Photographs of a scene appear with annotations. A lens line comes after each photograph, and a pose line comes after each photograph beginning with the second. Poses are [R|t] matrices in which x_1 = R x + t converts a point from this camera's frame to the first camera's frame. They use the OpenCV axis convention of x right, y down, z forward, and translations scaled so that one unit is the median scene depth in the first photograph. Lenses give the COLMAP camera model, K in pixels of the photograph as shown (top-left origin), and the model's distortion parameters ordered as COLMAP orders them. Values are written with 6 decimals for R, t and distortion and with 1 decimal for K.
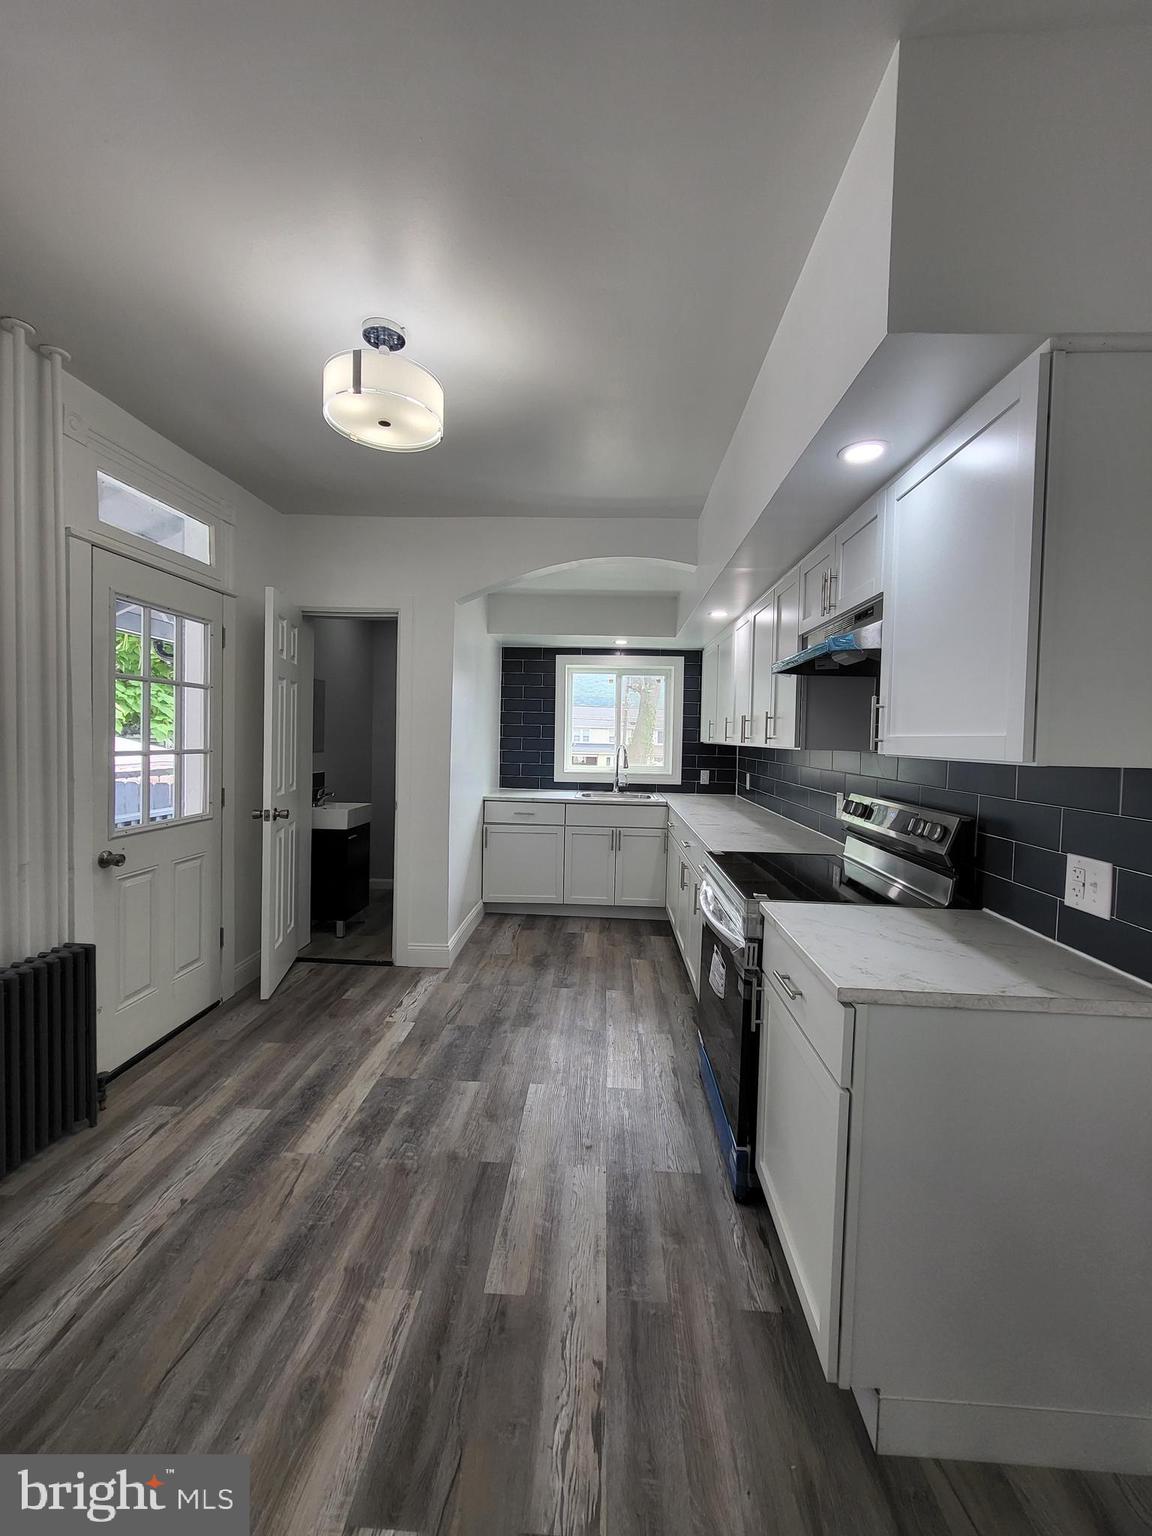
lens RADIAL K [[609.6, 0, 579.8], [0, 609.6, 765.7], [0, 0, 1]] dist [0.000606, -0.001325]
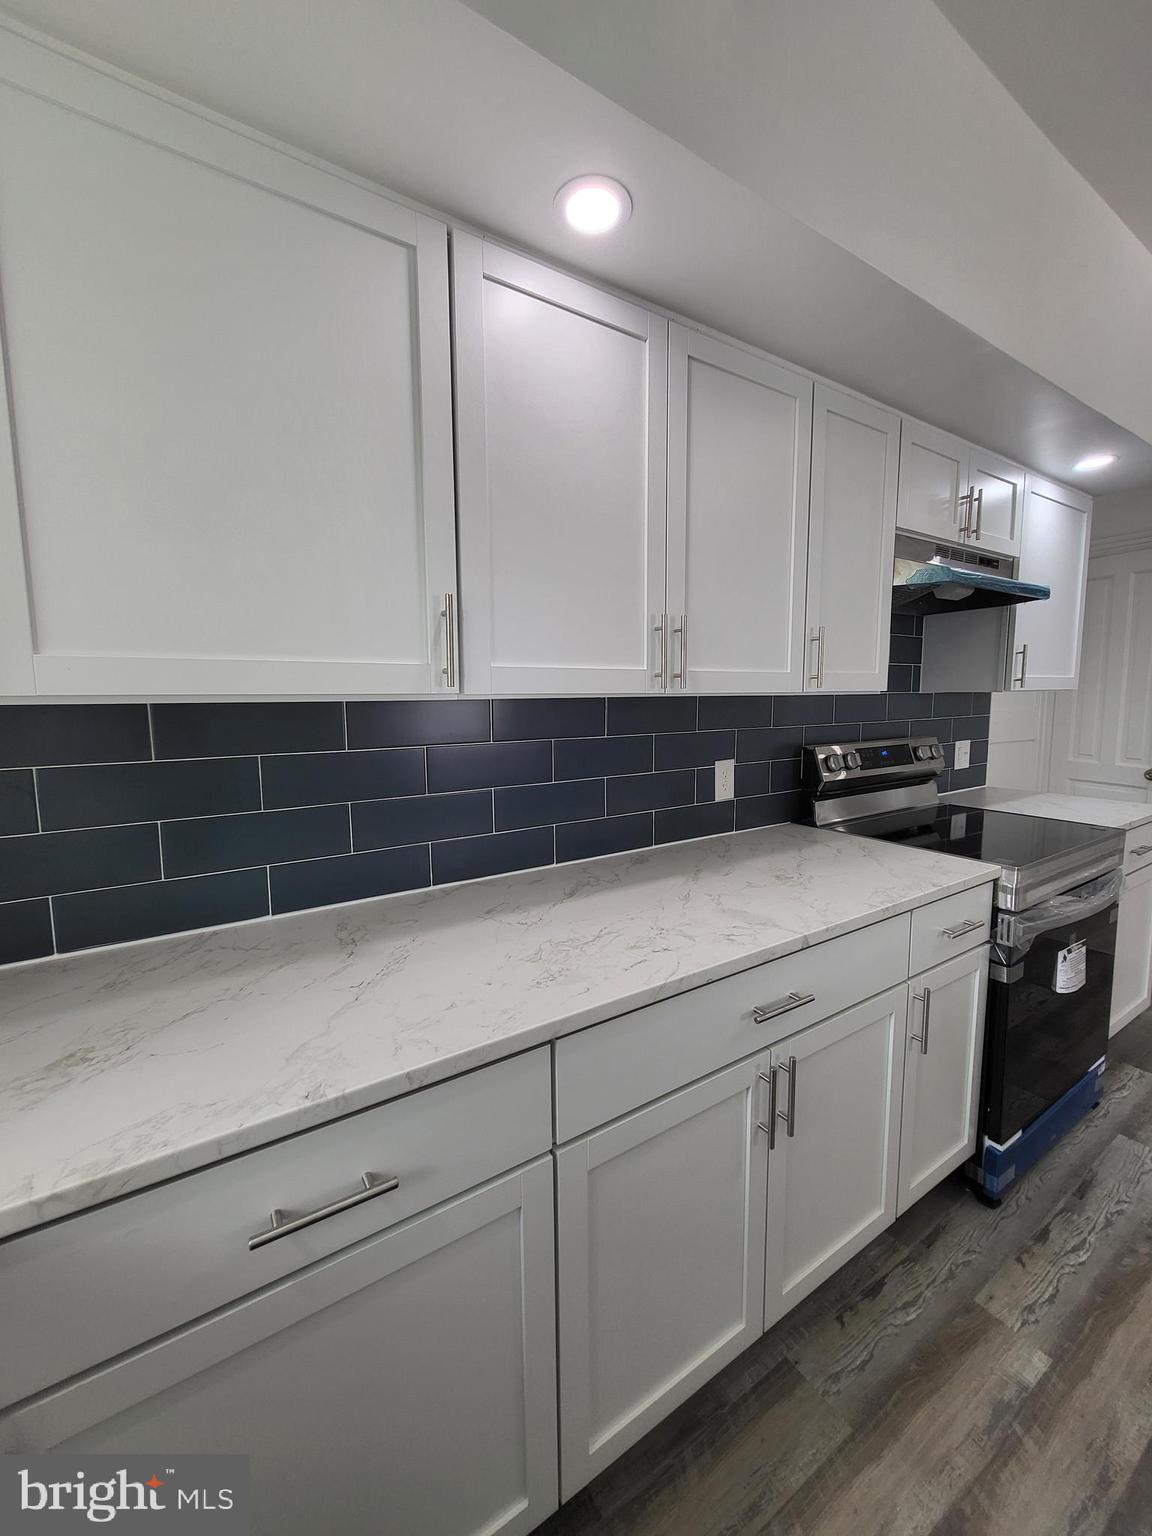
lens RADIAL K [[609.6, 0, 568.4], [0, 609.6, 756.0], [0, 0, 1]] dist [0.000606, -0.001325]
pose [[-0.563706, -0.105564, 0.819202, -0.065323], [0.027334, 0.988872, 0.146237, -0.060453], [-0.825523, 0.104827, -0.554548, 1.928820]]
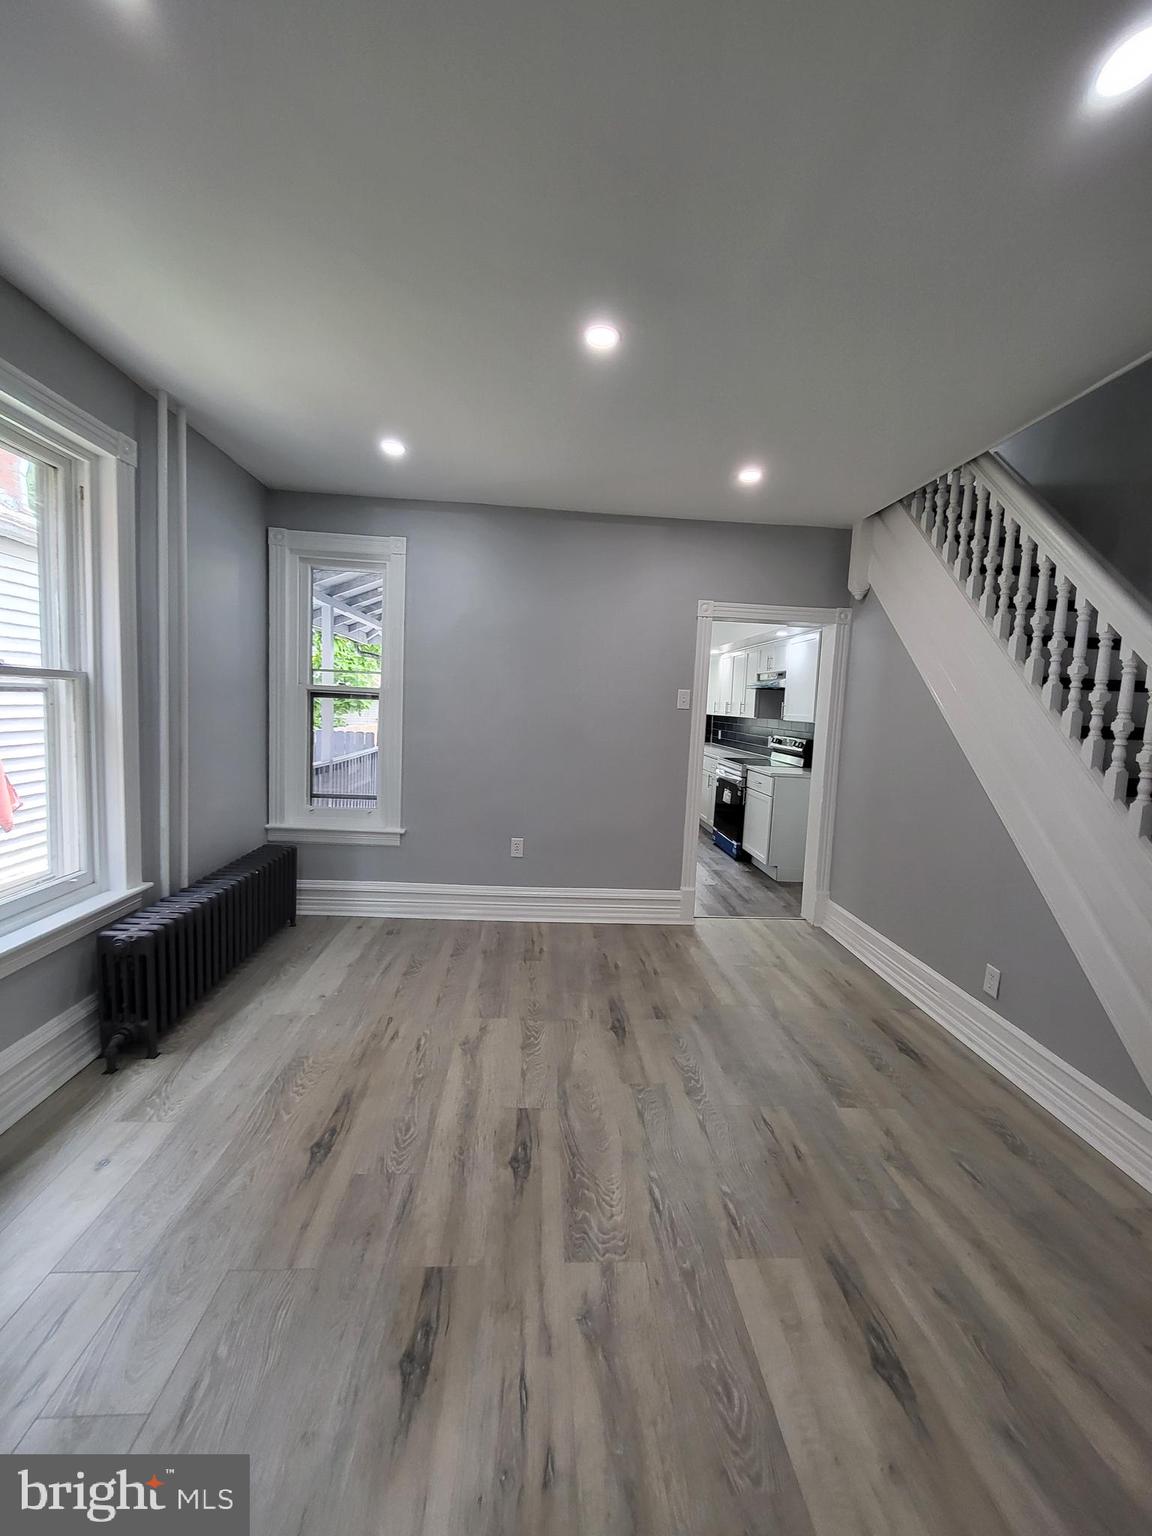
lens RADIAL K [[609.6, 0, 546.7], [0, 609.6, 755.5], [0, 0, 1]] dist [0.000606, -0.001325]
pose [[0.997803, 0.014673, 0.064604, -0.767925], [-0.017285, 0.999048, 0.040056, 0.048515], [-0.063955, -0.041085, 0.997107, -1.705079]]
